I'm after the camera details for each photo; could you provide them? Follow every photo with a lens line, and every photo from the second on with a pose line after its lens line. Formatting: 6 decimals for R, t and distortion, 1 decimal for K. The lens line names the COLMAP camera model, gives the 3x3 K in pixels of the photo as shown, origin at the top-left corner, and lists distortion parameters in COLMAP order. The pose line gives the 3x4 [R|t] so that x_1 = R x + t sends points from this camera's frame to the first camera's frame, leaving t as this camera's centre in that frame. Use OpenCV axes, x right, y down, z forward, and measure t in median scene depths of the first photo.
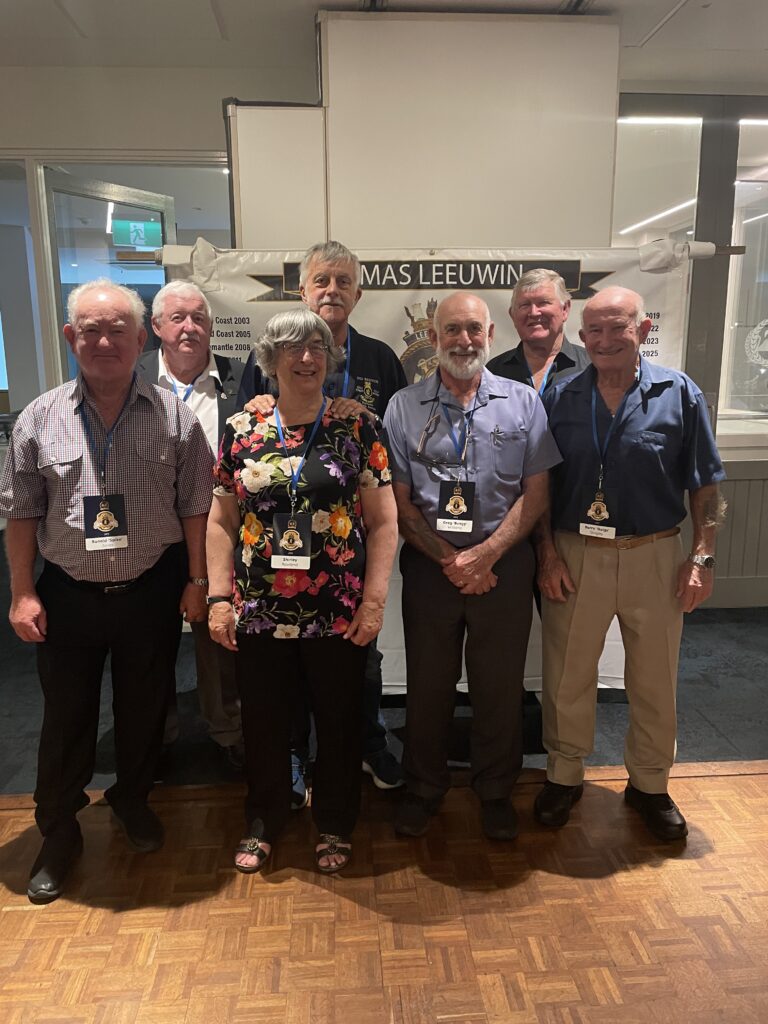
lens RADIAL K [[750.6, 0, 384.0], [0, 750.6, 512.0], [0, 0, 1]] dist [0.079789, -0.107025]
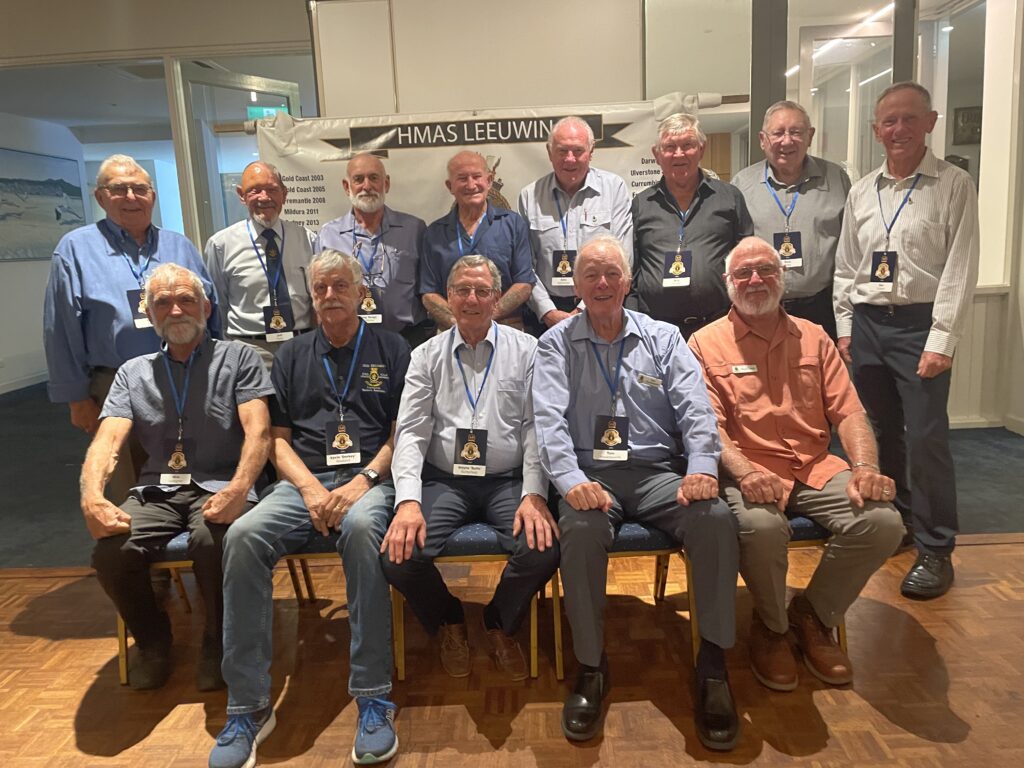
lens RADIAL K [[744.1, 0, 522.2], [0, 744.1, 373.5], [0, 0, 1]] dist [0.092110, -0.103434]
pose [[0.995662, -0.021229, -0.090591, 0.233866], [0.018644, 0.999397, -0.029280, 0.096265], [0.091158, 0.027464, 0.995458, -0.144220]]
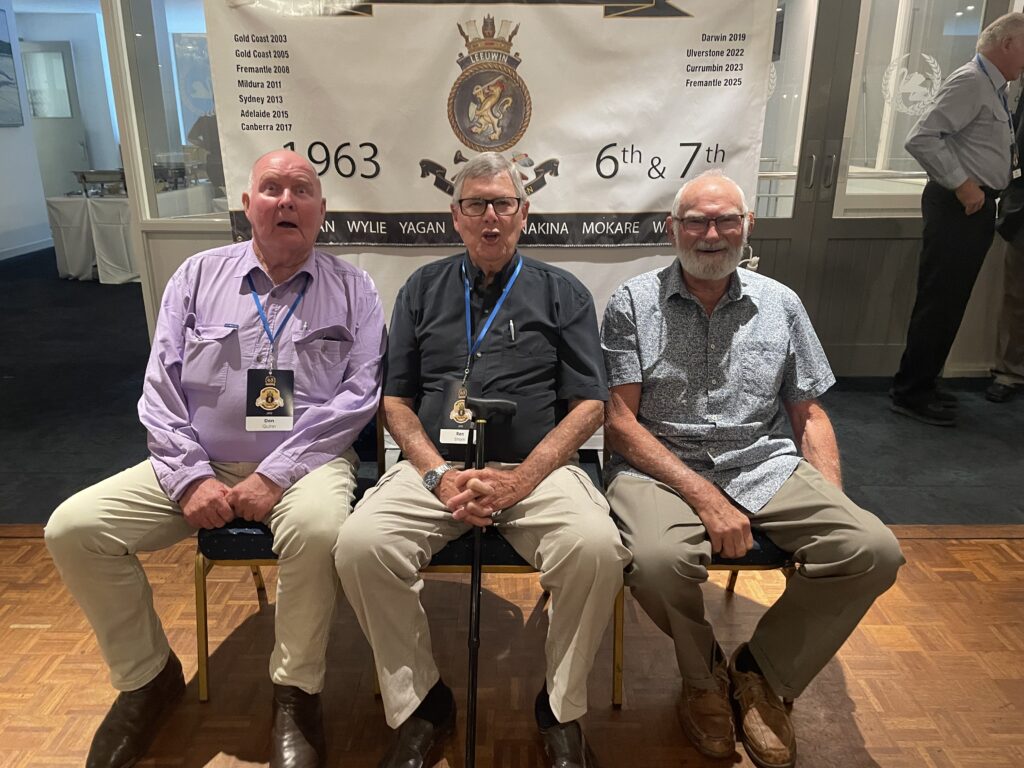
lens RADIAL K [[750.6, 0, 512.0], [0, 750.6, 384.0], [0, 0, 1]] dist [0.079789, -0.107025]
pose [[0.997552, 0.031588, -0.062385, 0.163313], [-0.023666, 0.992015, 0.123876, 0.041091], [0.065800, -0.122097, 0.990335, 0.052047]]
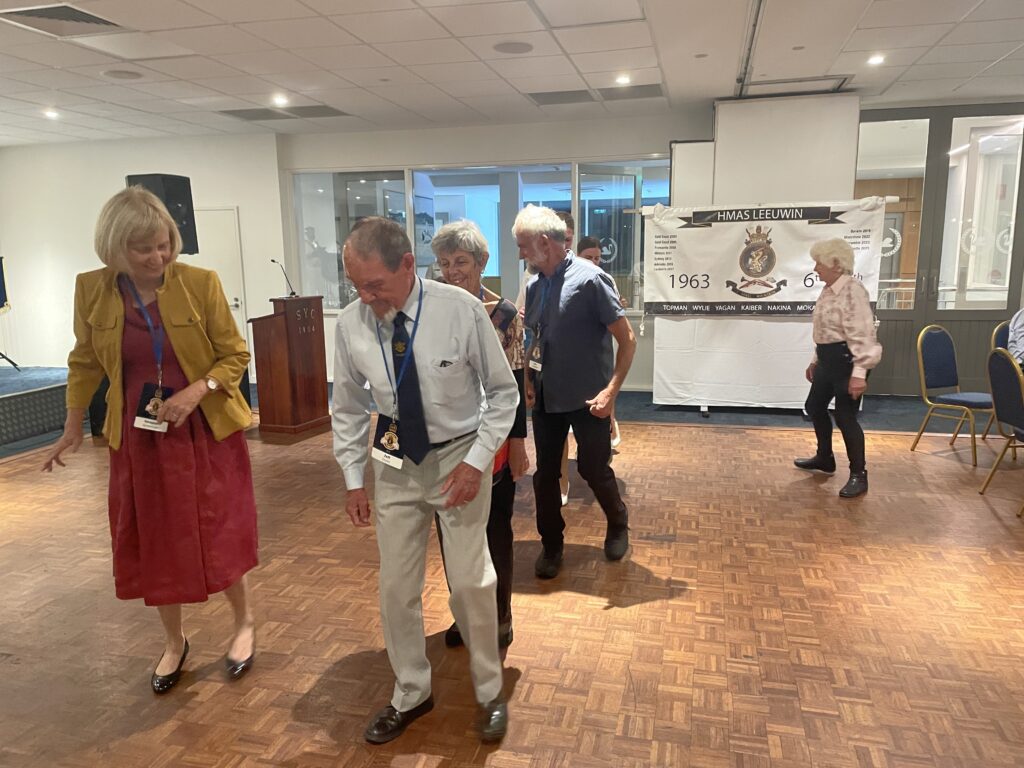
lens RADIAL K [[775.8, 0, 512.2], [0, 775.8, 394.4], [0, 0, 1]] dist [0.095180, -0.113280]
pose [[0.951048, 0.049533, -0.305048, 0.103914], [-0.056581, 0.998296, -0.014301, 0.304392], [0.303819, 0.030860, 0.952230, -1.467190]]
